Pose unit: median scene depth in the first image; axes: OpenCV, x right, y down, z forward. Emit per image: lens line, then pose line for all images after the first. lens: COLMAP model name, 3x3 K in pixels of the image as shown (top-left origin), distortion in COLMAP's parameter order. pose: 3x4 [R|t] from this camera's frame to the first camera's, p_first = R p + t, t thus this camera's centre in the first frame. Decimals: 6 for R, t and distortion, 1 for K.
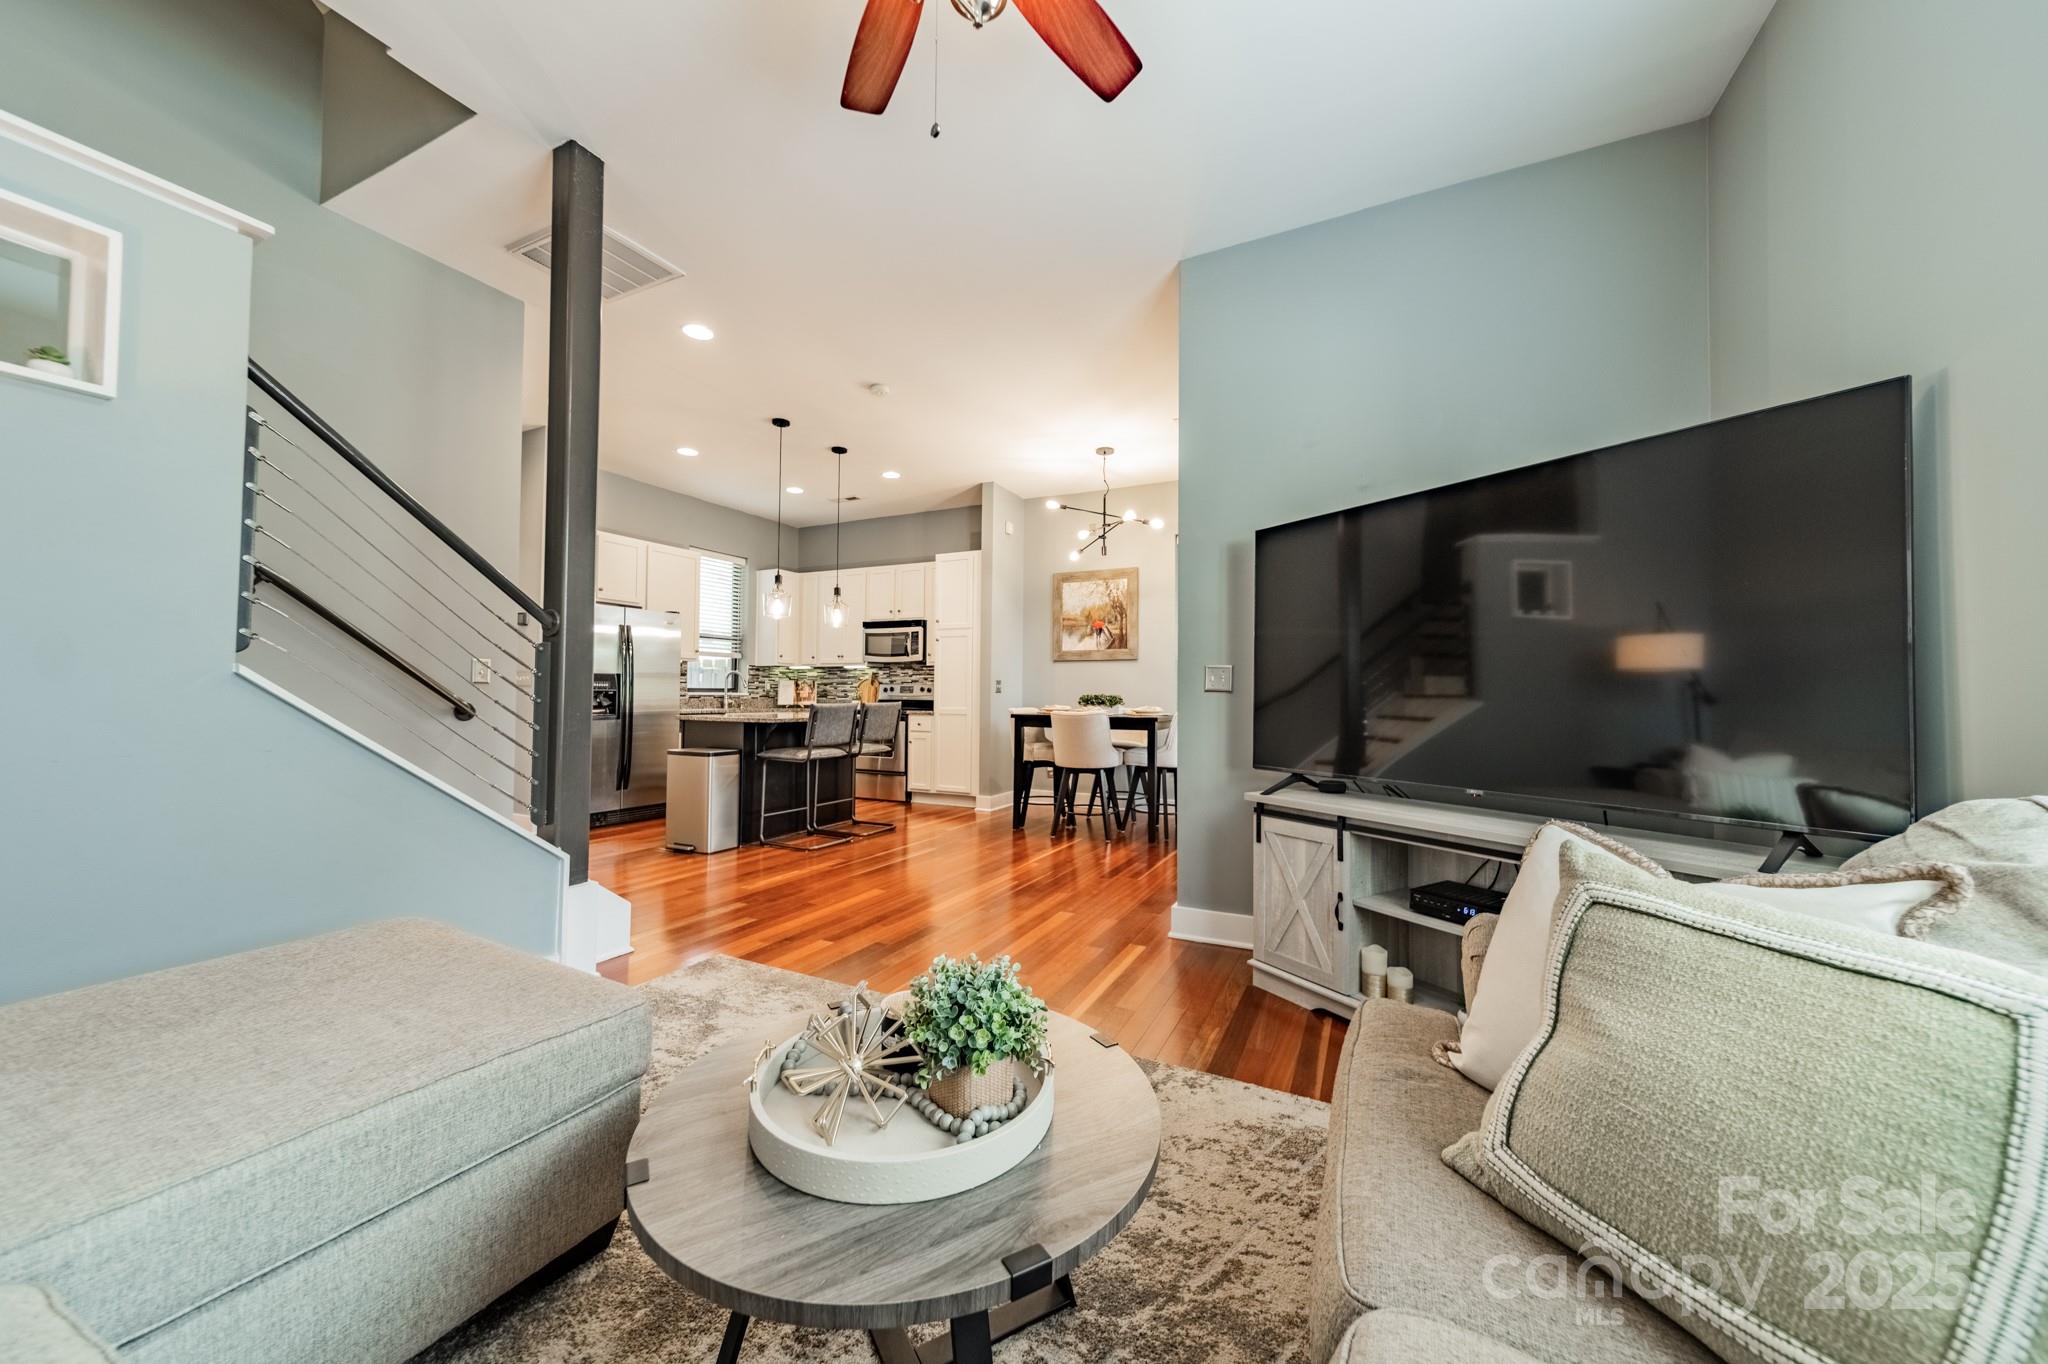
lens RADIAL K [[720.1, 0, 1022.8], [0, 720.1, 678.1], [0, 0, 1]] dist [0.007262, 0.000127]
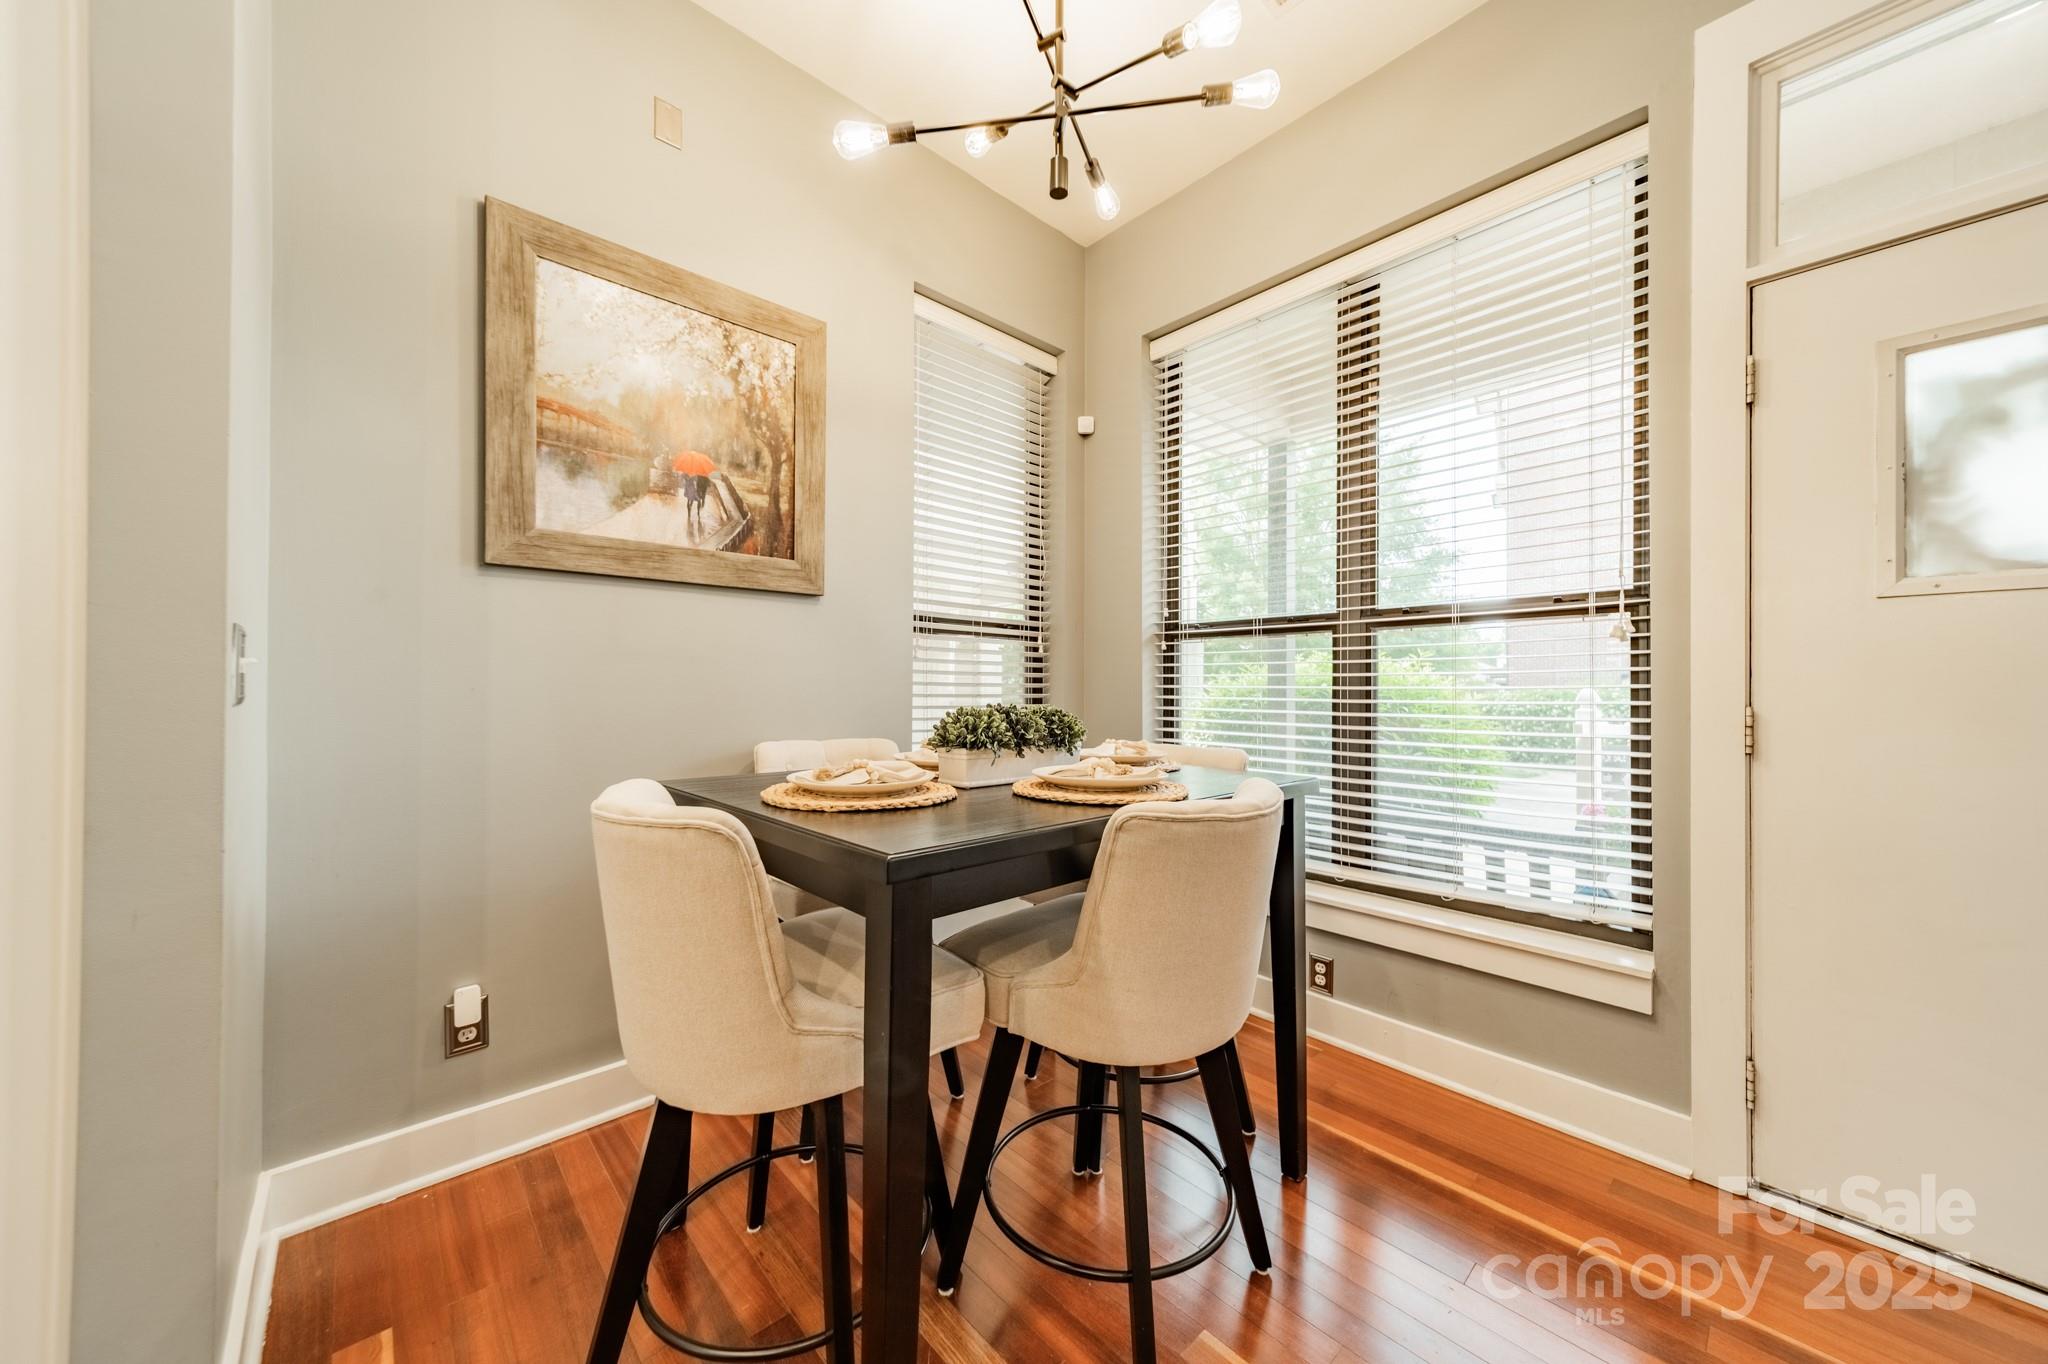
lens RADIAL K [[720.1, 0, 1026.9], [0, 720.1, 681.6], [0, 0, 1]] dist [0.007262, 0.000127]
pose [[0.353385, 0.000809, 0.935478, -0.119969], [-0.026440, 0.999609, 0.009123, 0.008659], [-0.935104, -0.027958, 0.353268, 0.748770]]
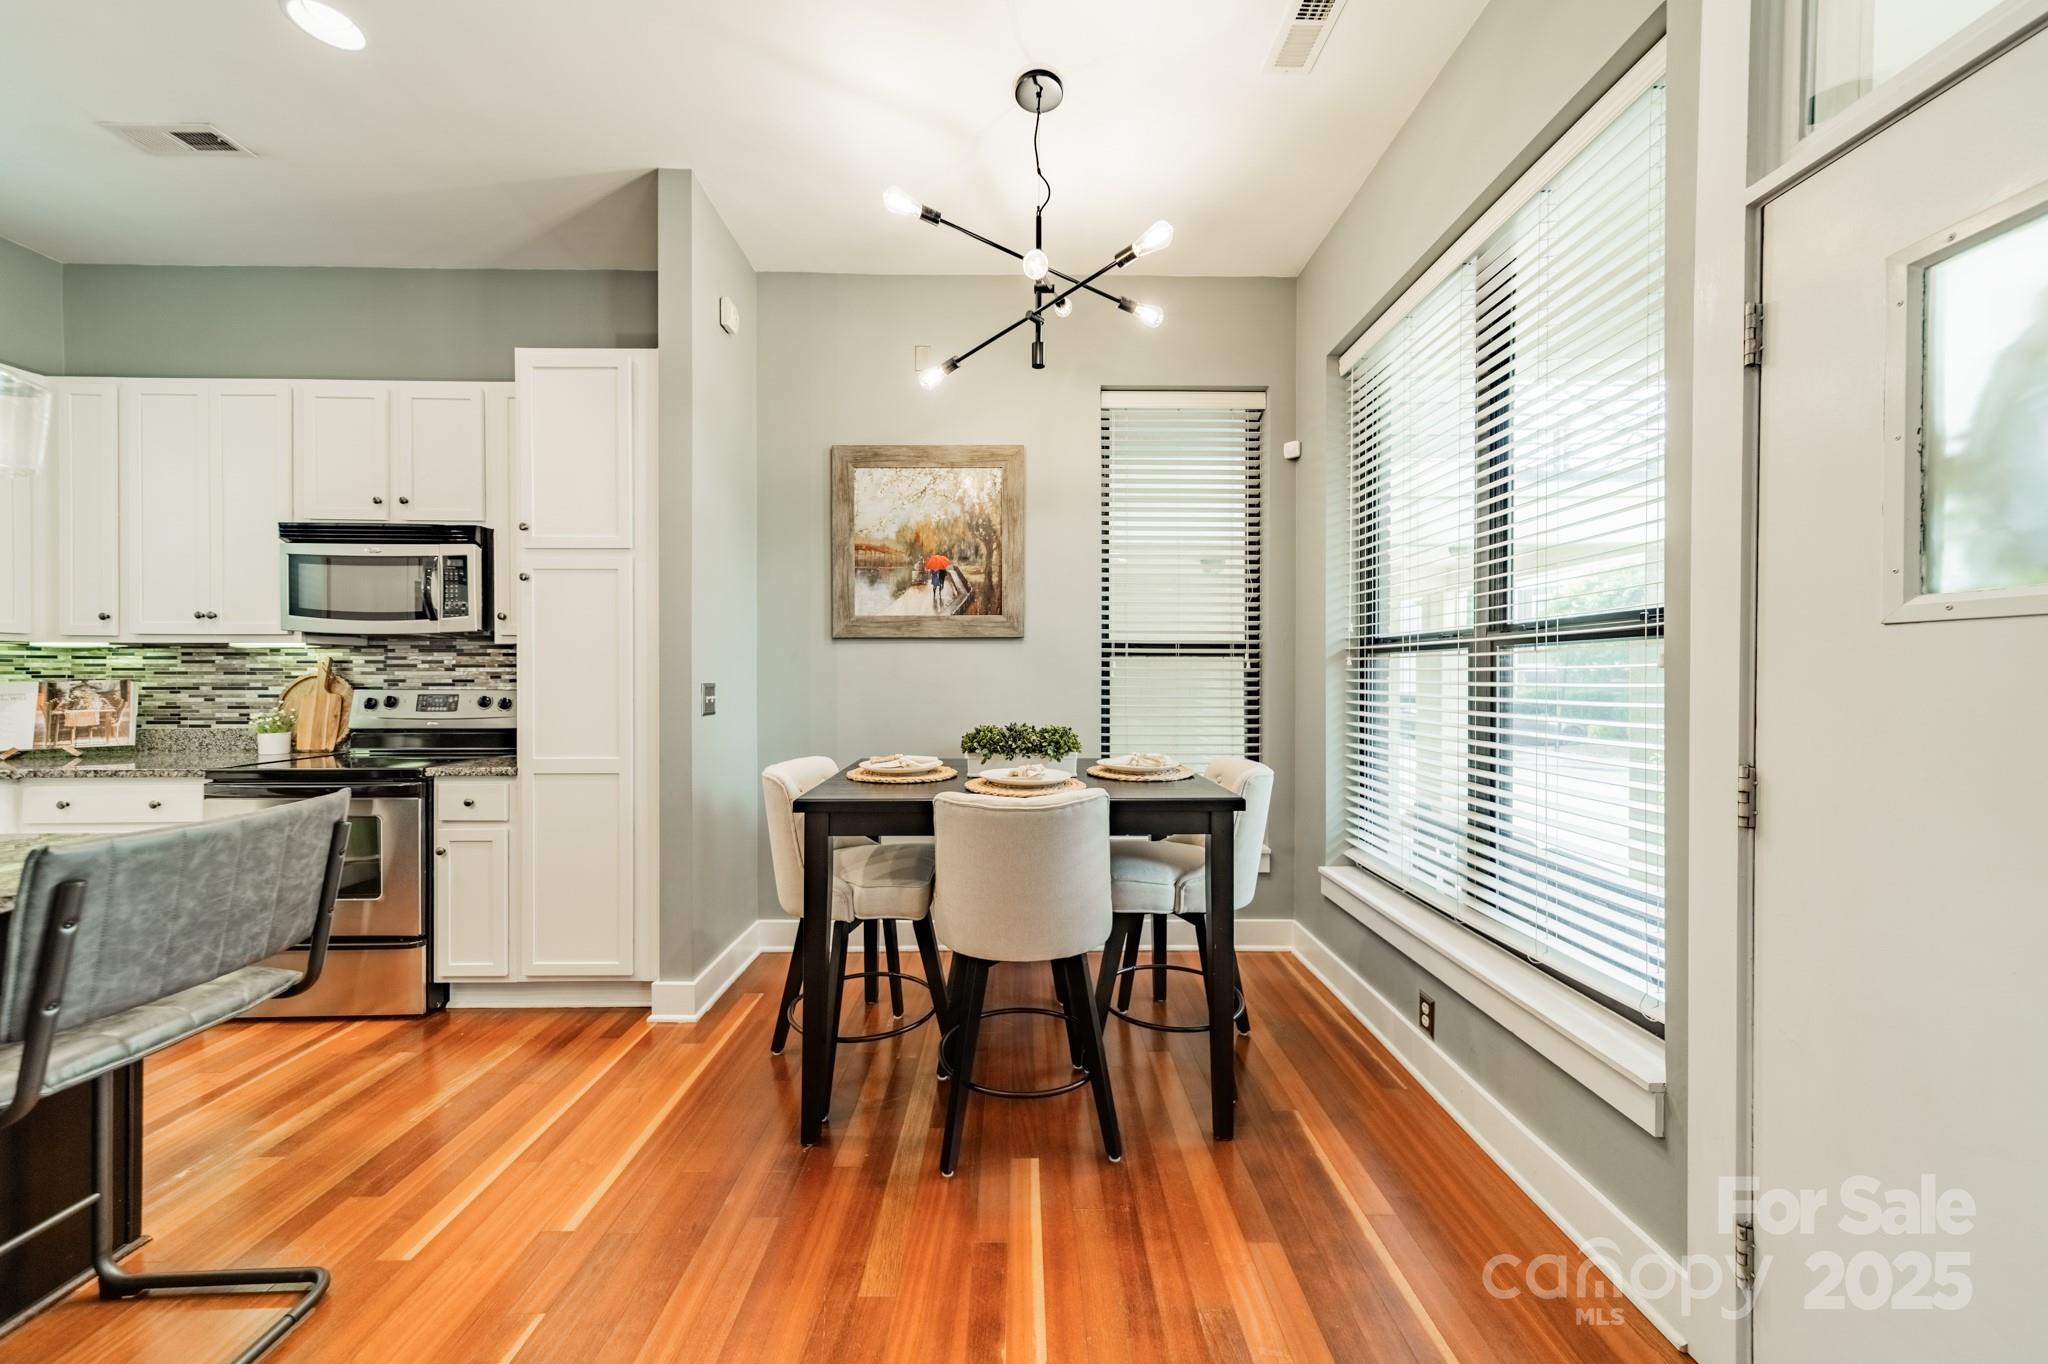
lens RADIAL K [[720.1, 0, 1026.7], [0, 720.1, 677.5], [0, 0, 1]] dist [0.007262, 0.000127]
pose [[0.889236, -0.010137, 0.457336, -0.058323], [-0.004432, 0.999517, 0.030771, -0.013229], [-0.457426, -0.029390, 0.888762, 0.538722]]
